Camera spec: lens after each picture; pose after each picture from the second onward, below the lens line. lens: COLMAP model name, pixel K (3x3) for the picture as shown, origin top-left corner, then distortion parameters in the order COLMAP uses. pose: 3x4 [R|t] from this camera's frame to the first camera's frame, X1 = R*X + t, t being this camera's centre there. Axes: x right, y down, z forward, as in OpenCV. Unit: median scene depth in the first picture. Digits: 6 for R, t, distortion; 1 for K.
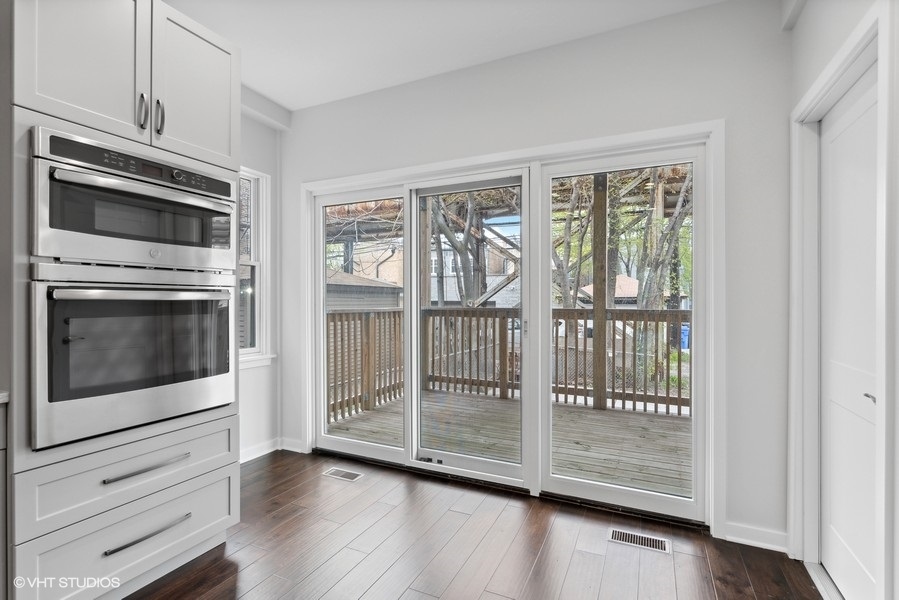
lens RADIAL K [[445.7, 0, 449.5], [0, 445.7, 300.0], [0, 0, 1]] dist [-0.001778, -0.000116]
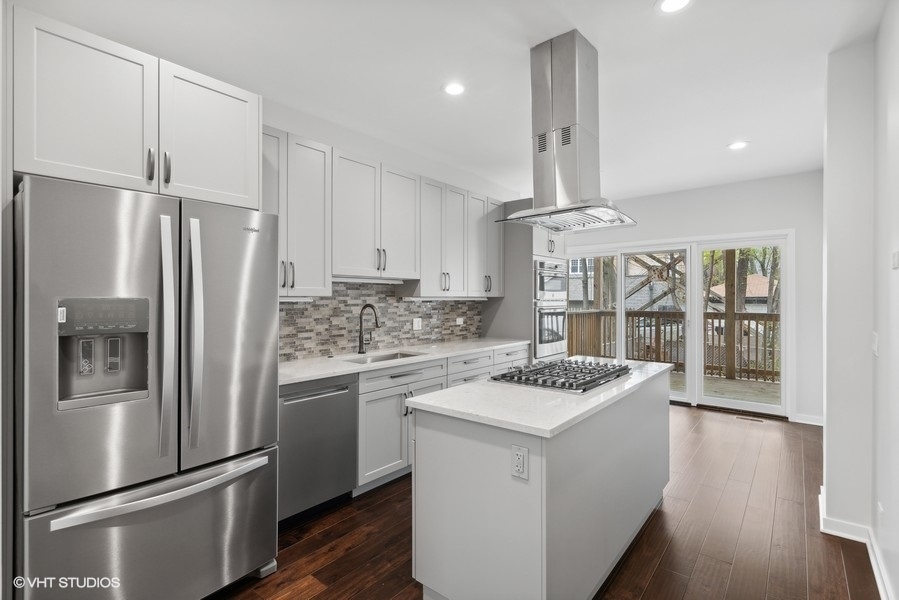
lens RADIAL K [[427.0, 0, 453.2], [0, 427.0, 297.6], [0, 0, 1]] dist [-0.003106, -0.000457]
pose [[0.968194, -0.002824, -0.250183, -0.586499], [0.002702, 0.999996, -0.000830, -0.088235], [0.250185, 0.000128, 0.968198, -1.756657]]
